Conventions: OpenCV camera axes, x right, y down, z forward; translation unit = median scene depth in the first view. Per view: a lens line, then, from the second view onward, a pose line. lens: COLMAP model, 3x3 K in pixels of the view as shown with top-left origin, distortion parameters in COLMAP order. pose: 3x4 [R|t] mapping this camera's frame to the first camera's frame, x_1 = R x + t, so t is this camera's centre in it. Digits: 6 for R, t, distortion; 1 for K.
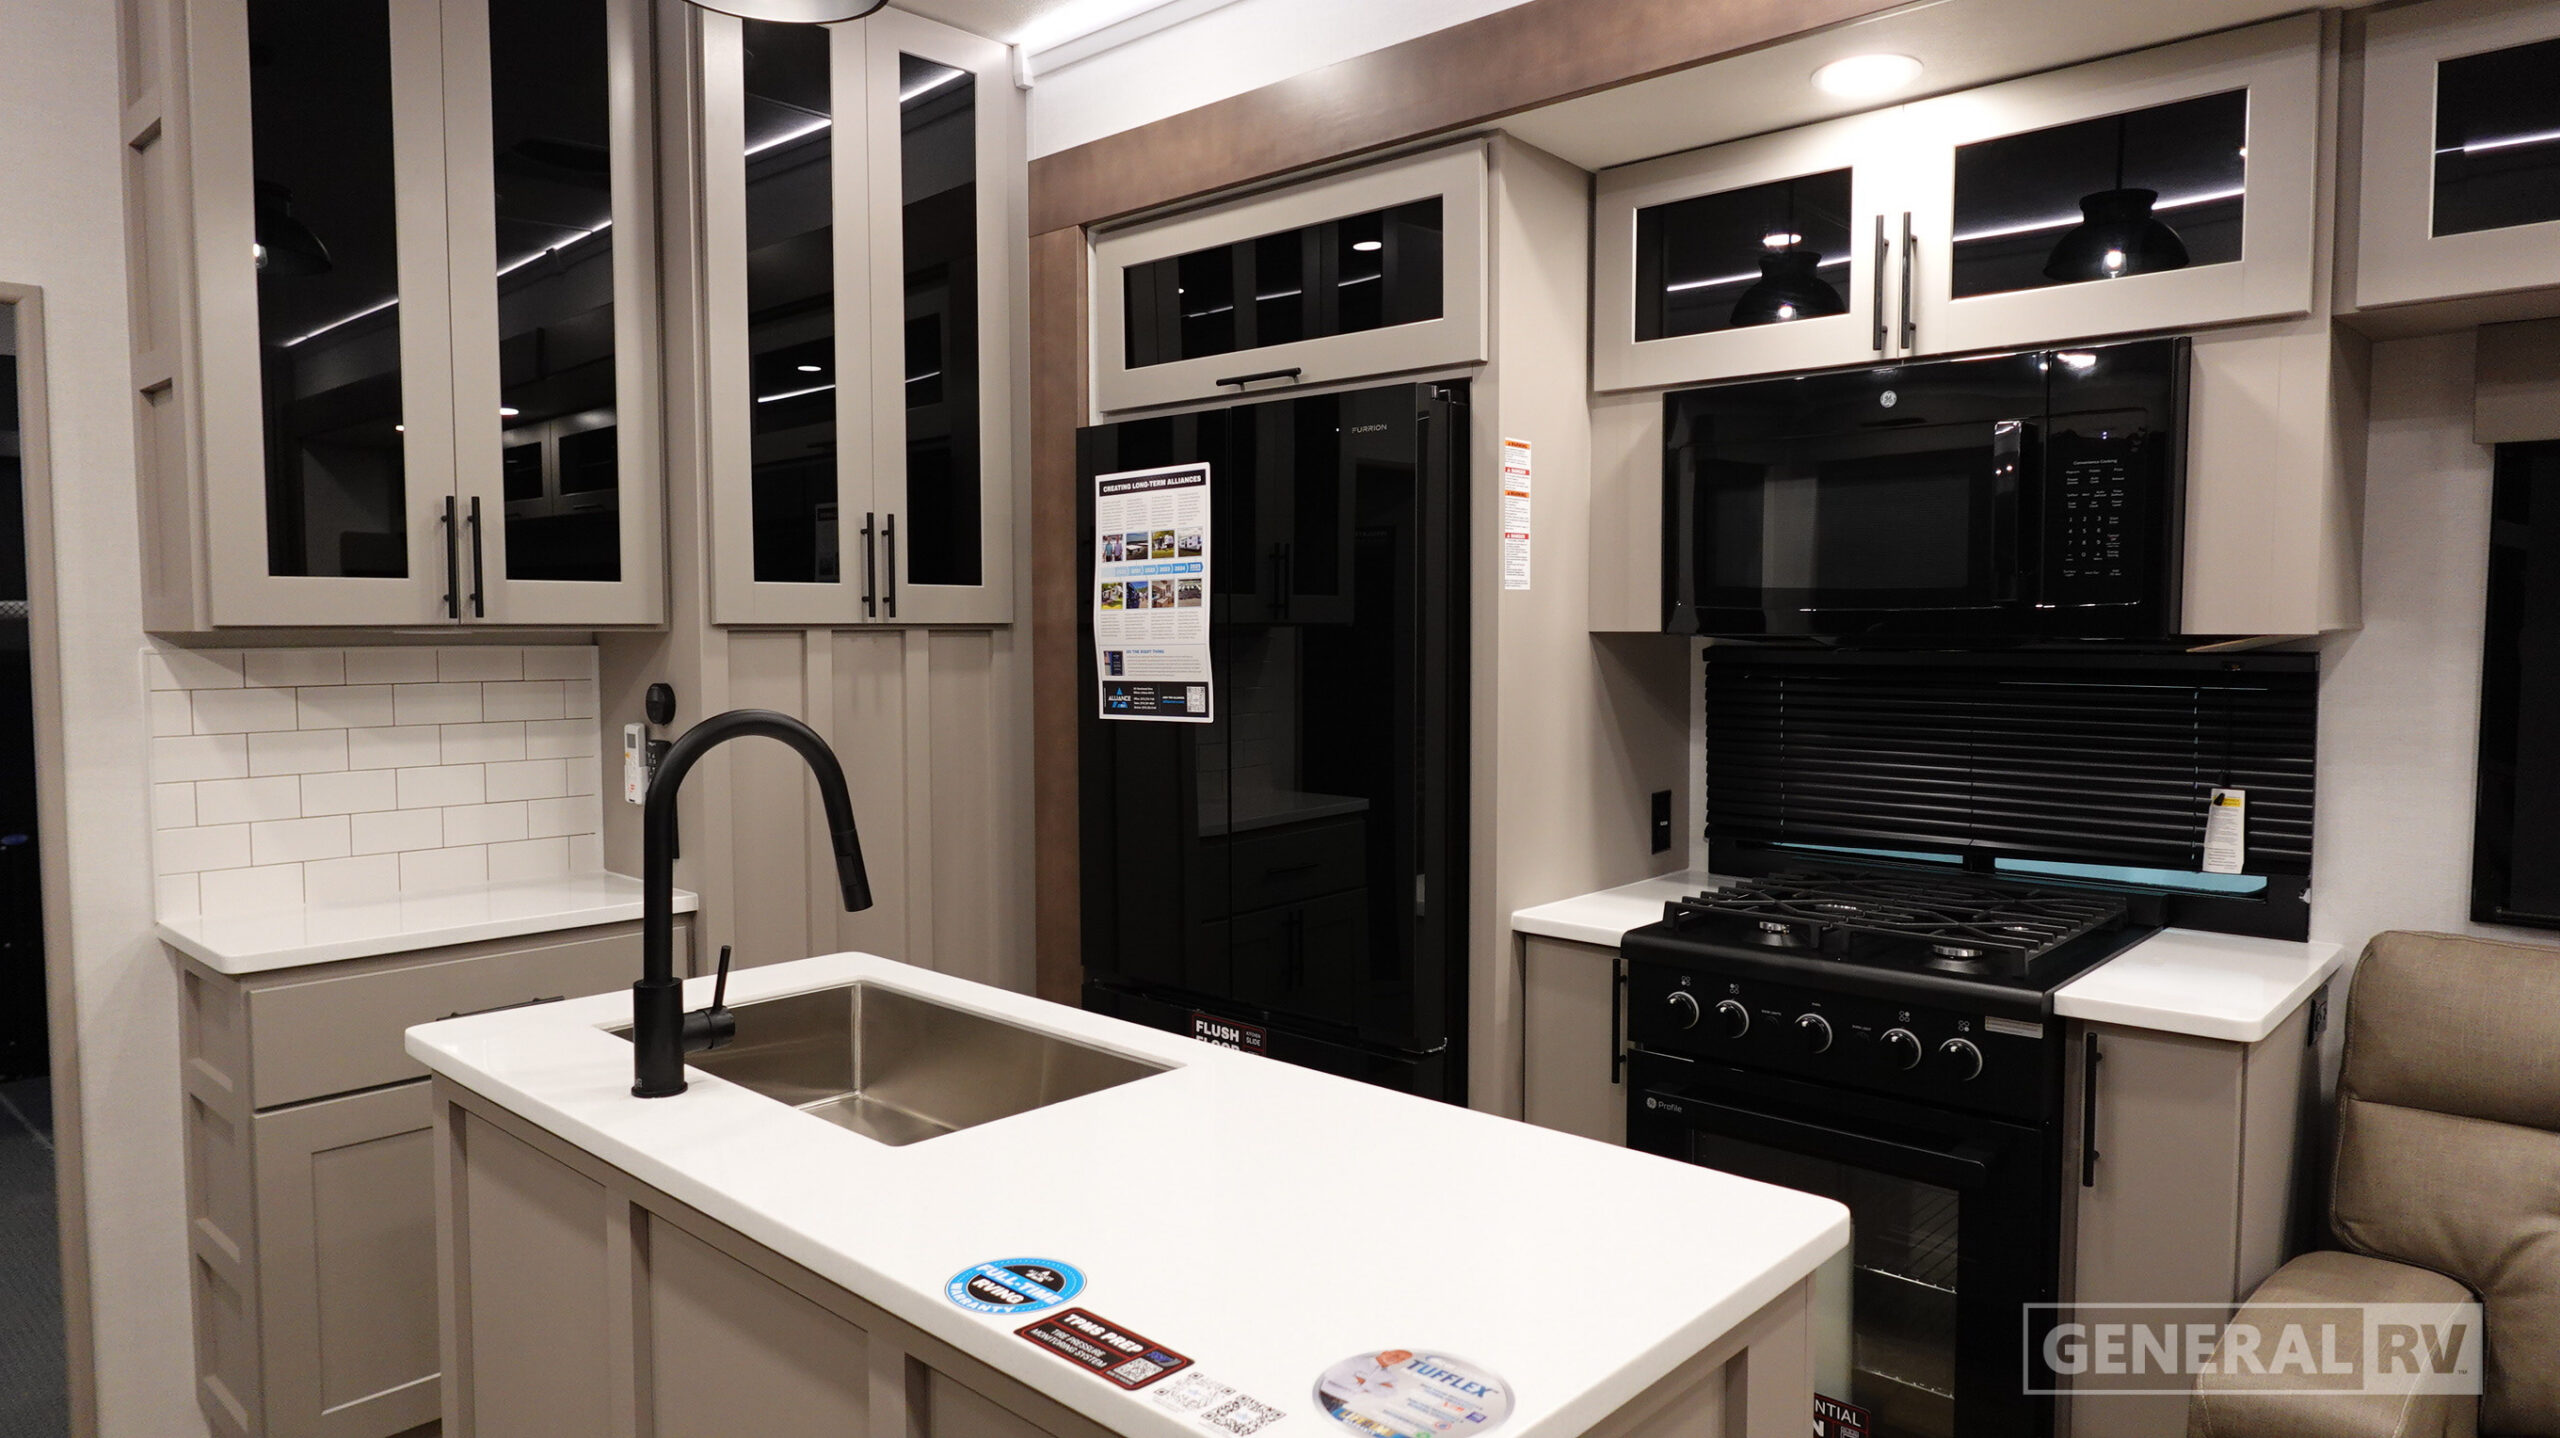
lens RADIAL K [[1549.0, 0, 1280.0], [0, 1549.0, 719.0], [0, 0, 1]] dist [-0.004193, 0.002505]
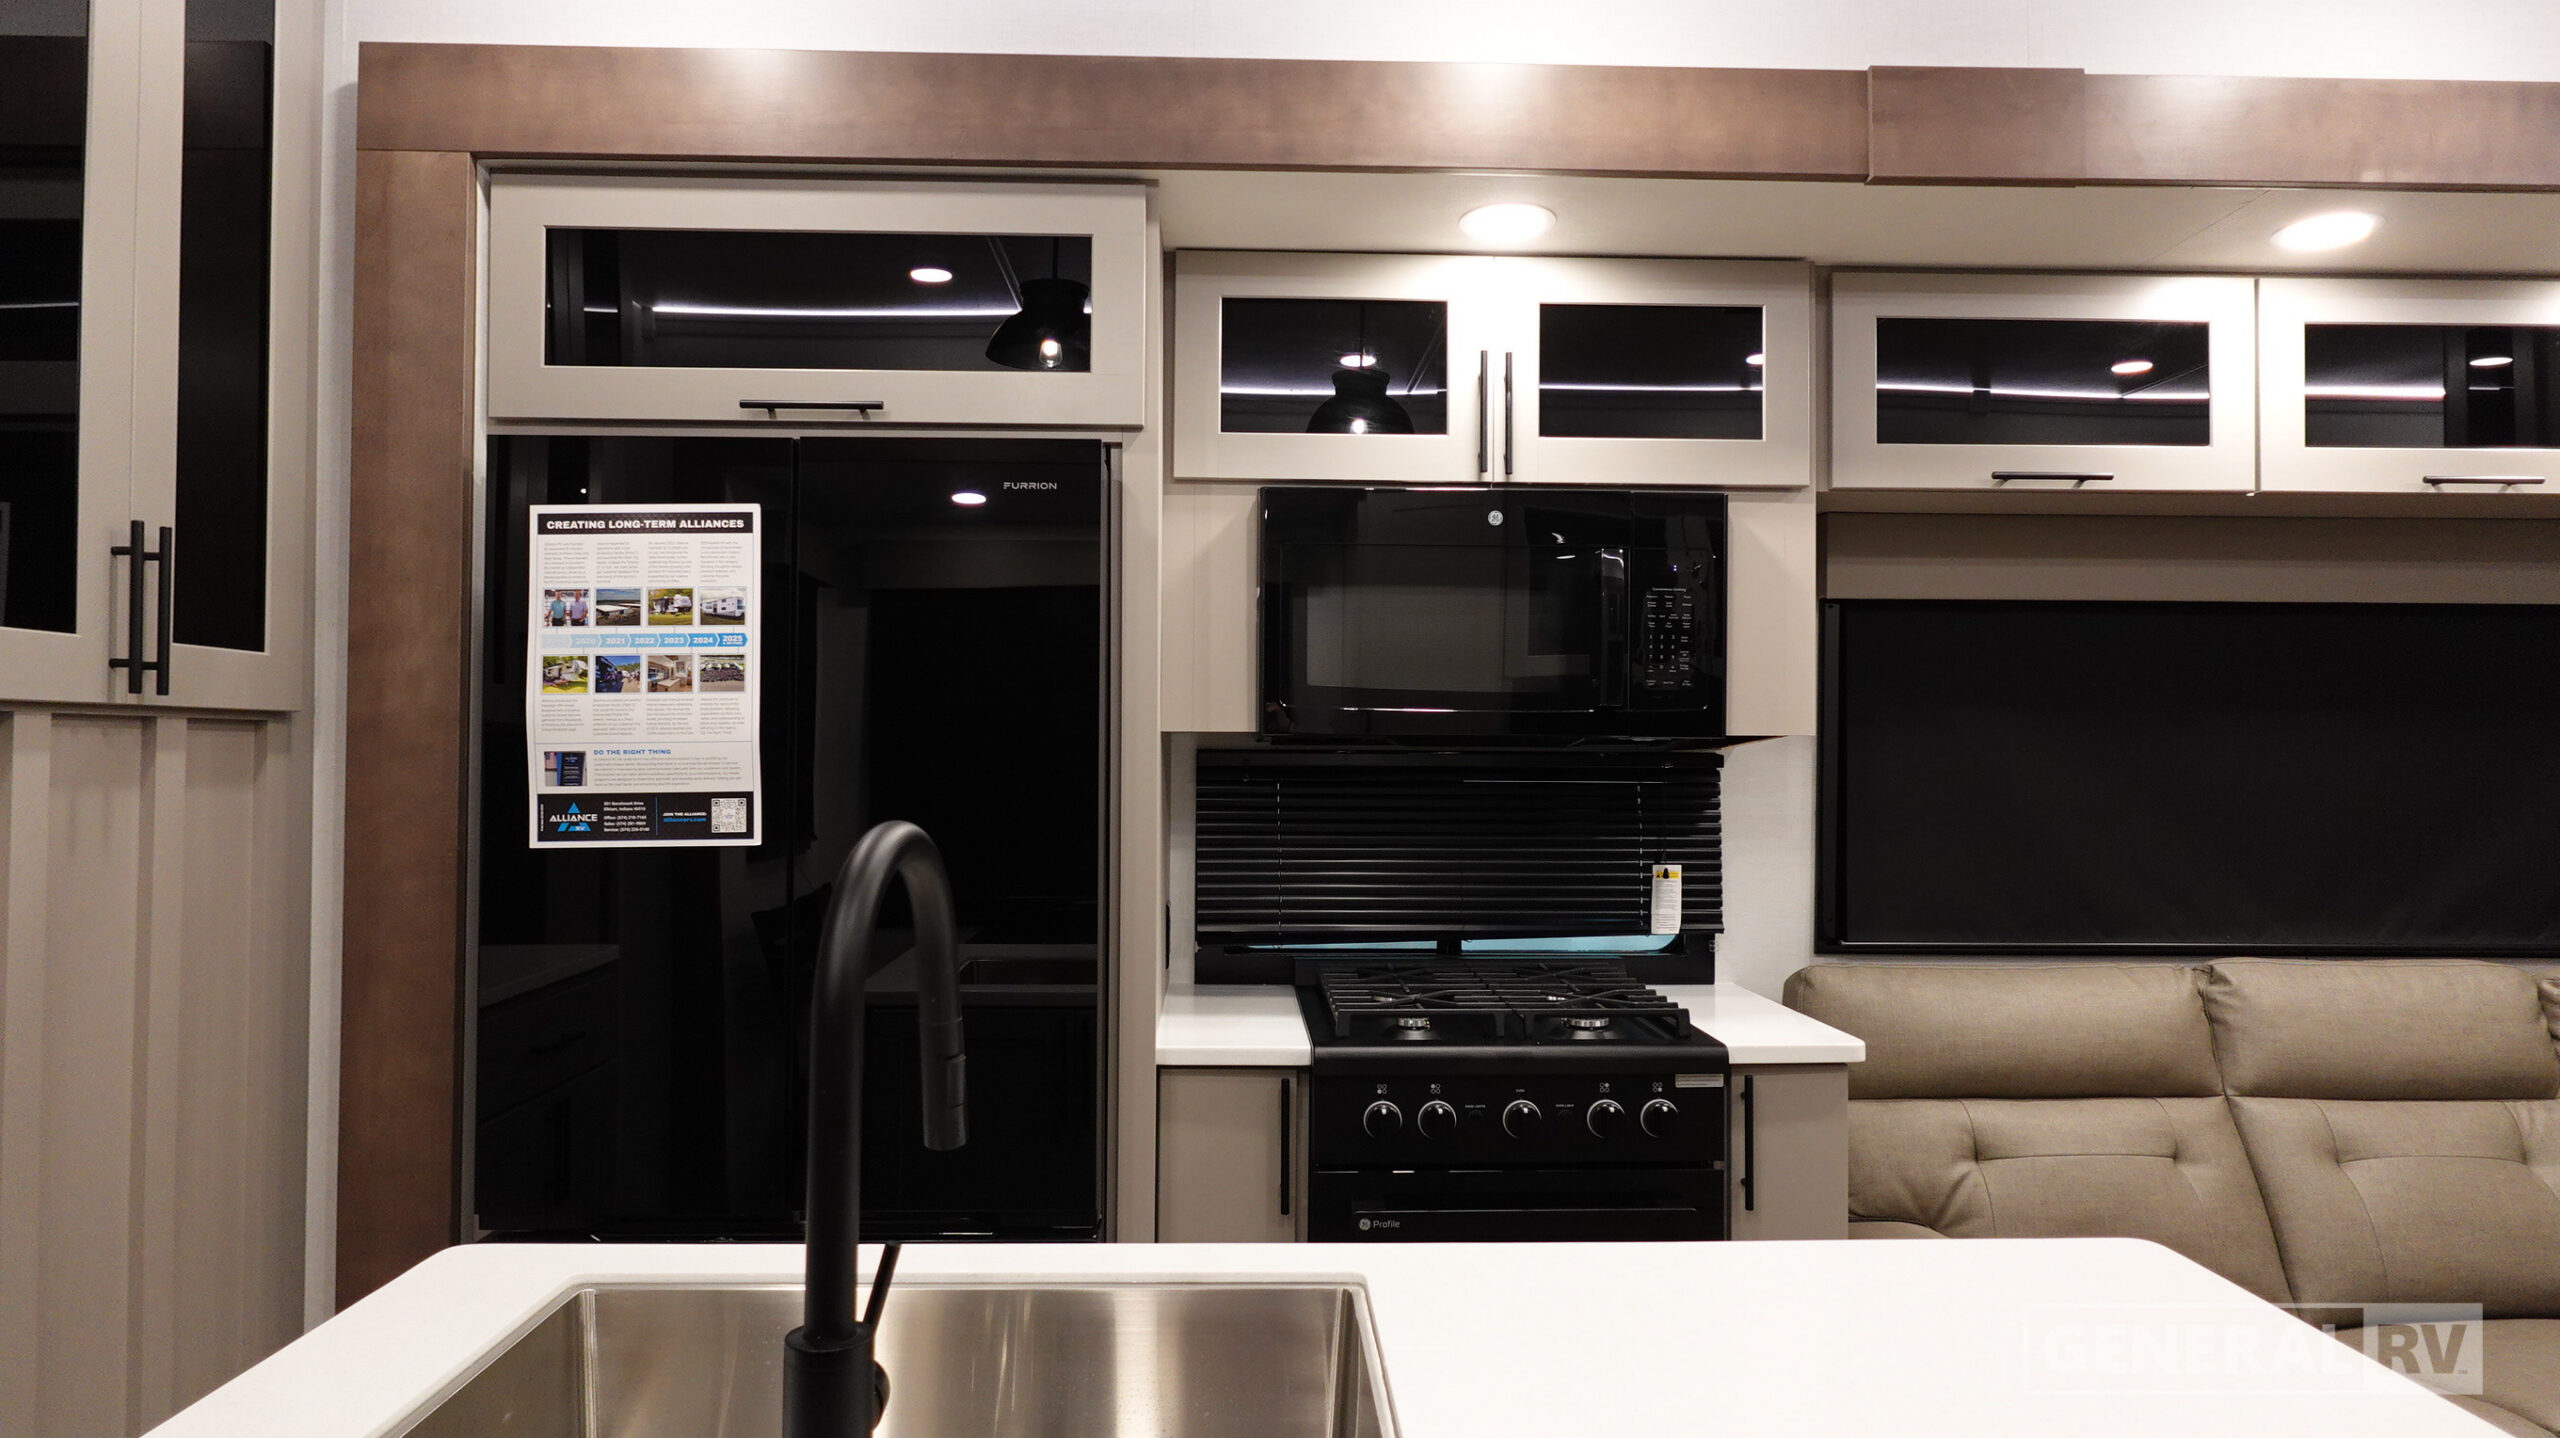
lens RADIAL K [[1510.9, 0, 1280.0], [0, 1510.9, 719.0], [0, 0, 1]] dist [-0.002418, 0.004340]
pose [[0.721223, 0.019683, 0.692423, -0.371530], [0.036444, 0.997134, -0.066304, -0.001040], [-0.691744, 0.073055, 0.718438, 0.291640]]
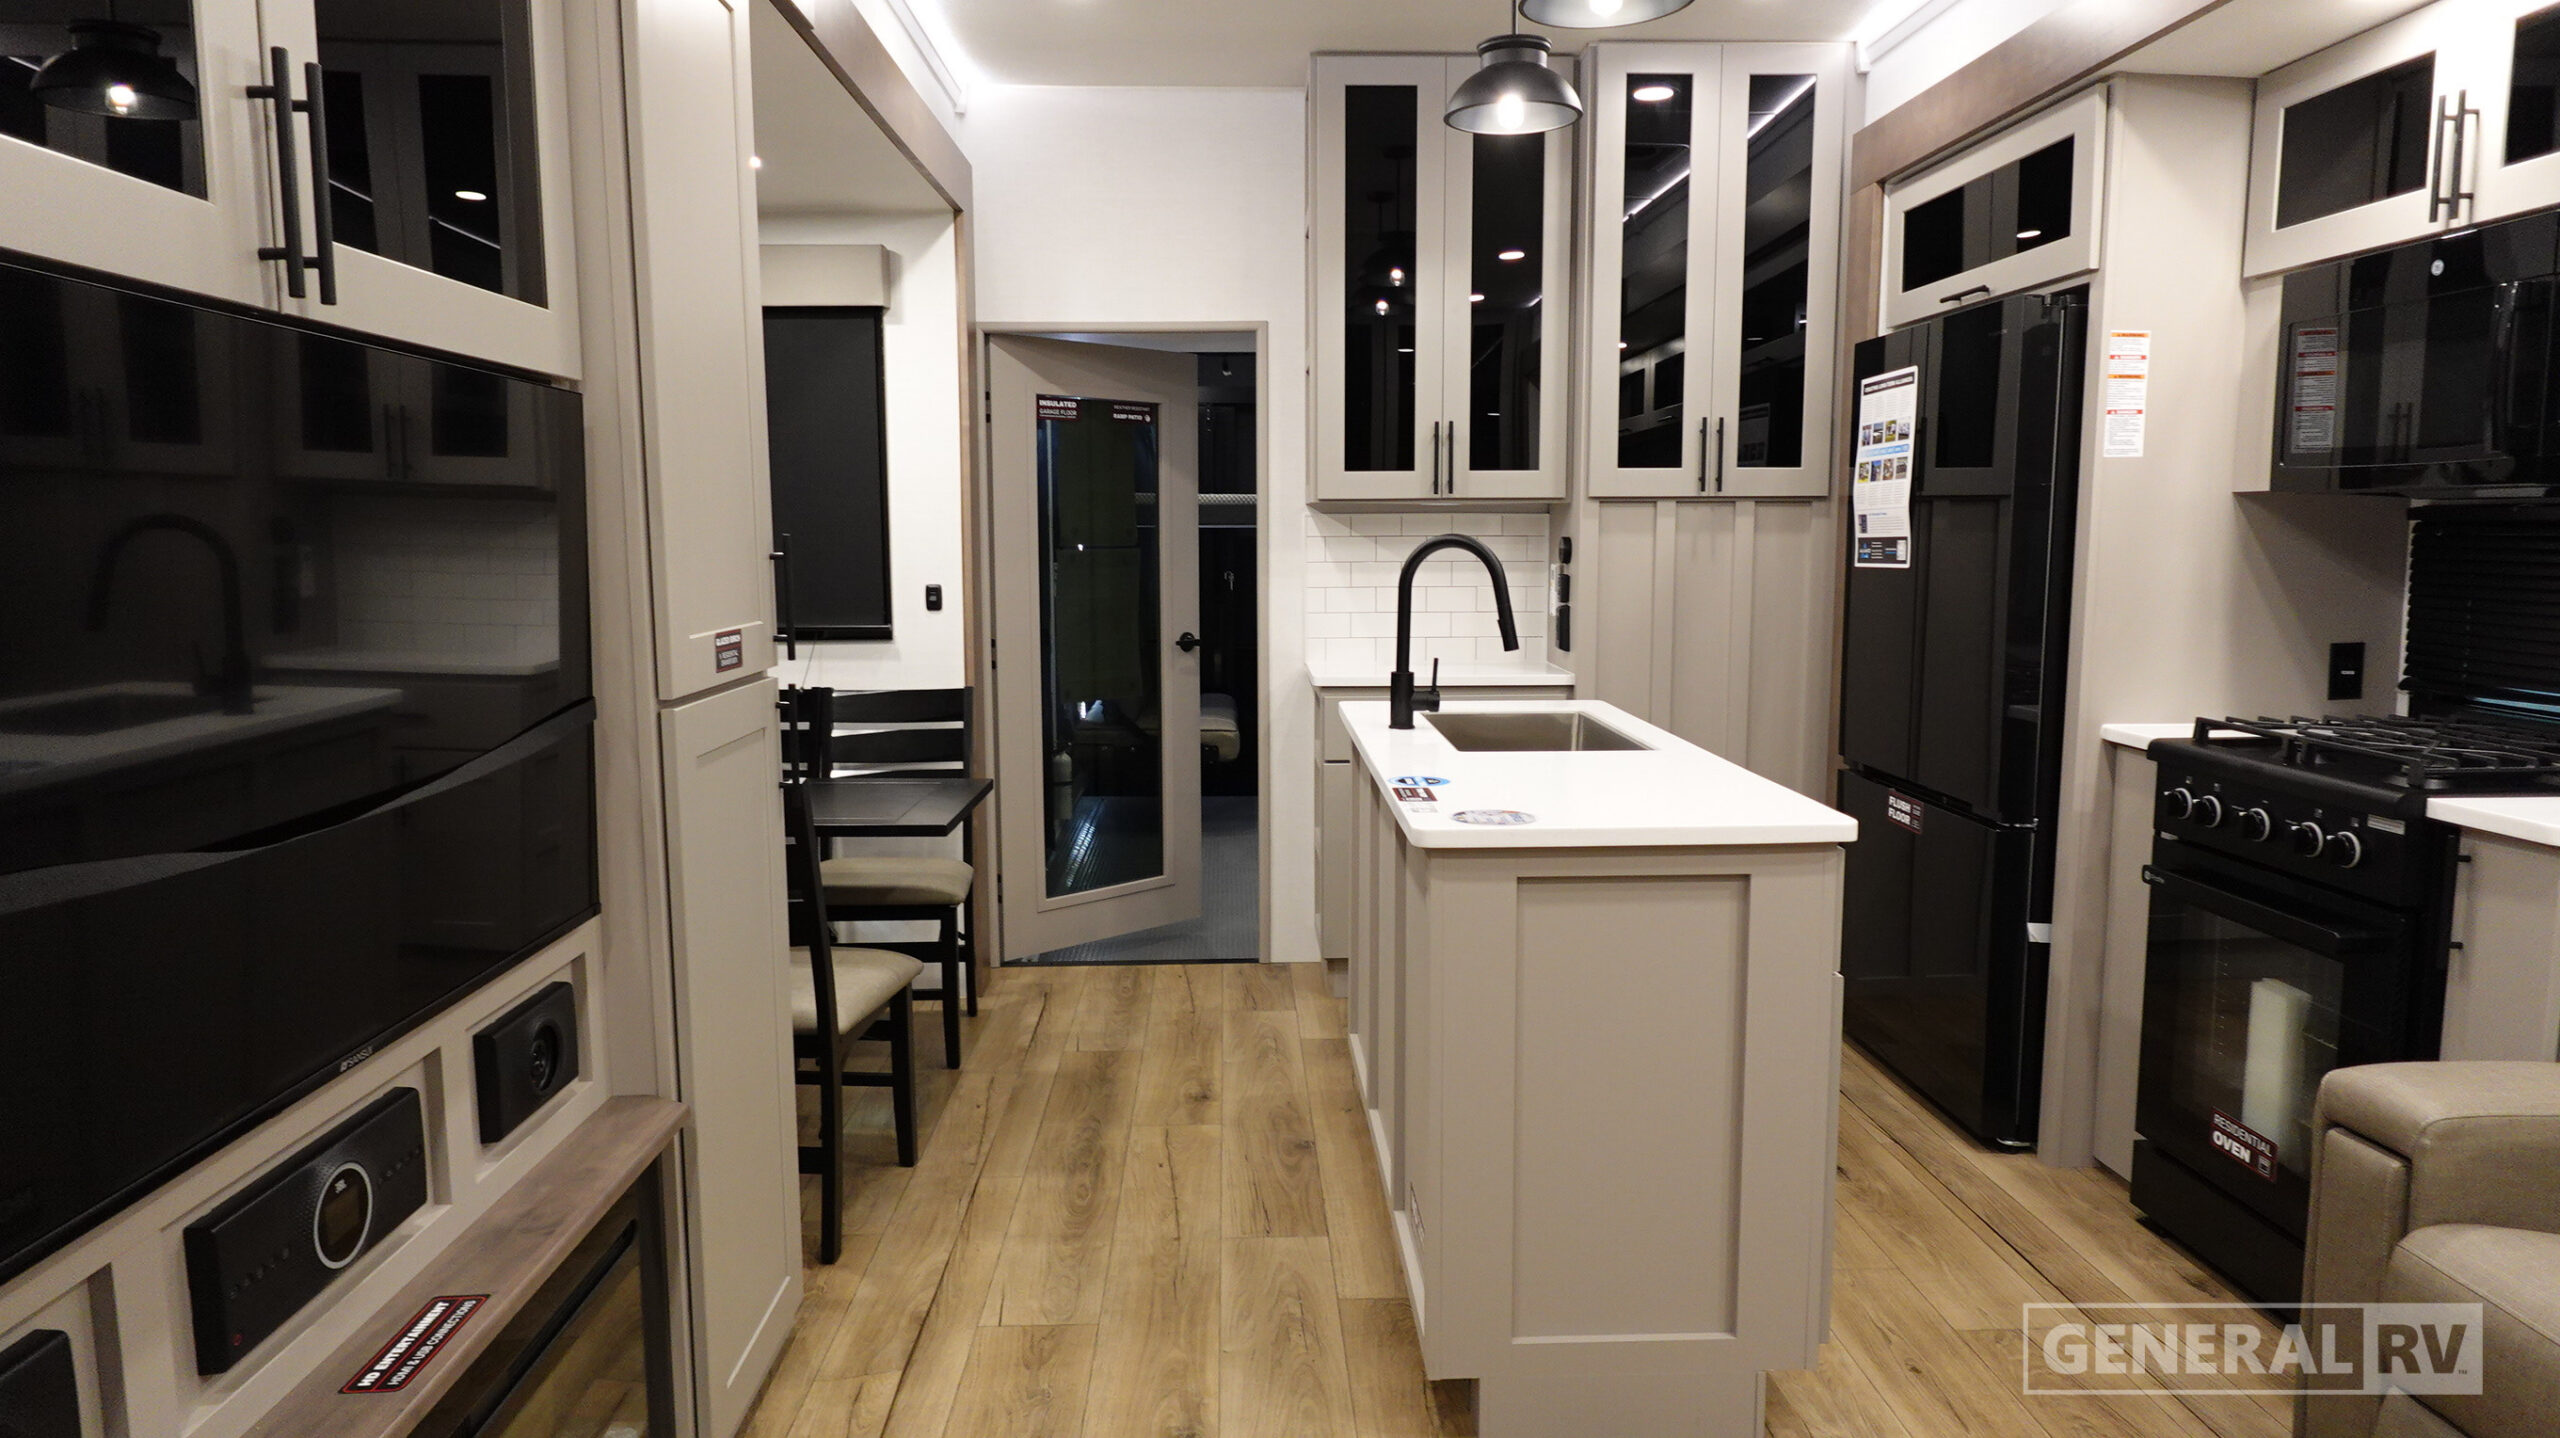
lens RADIAL K [[1549.0, 0, 1280.0], [0, 1549.0, 719.0], [0, 0, 1]] dist [-0.004193, 0.002505]
pose [[0.700671, 0.087316, -0.708121, 0.518581], [-0.041481, 0.995790, 0.081743, 0.044274], [0.712277, -0.027901, 0.701343, -0.291724]]
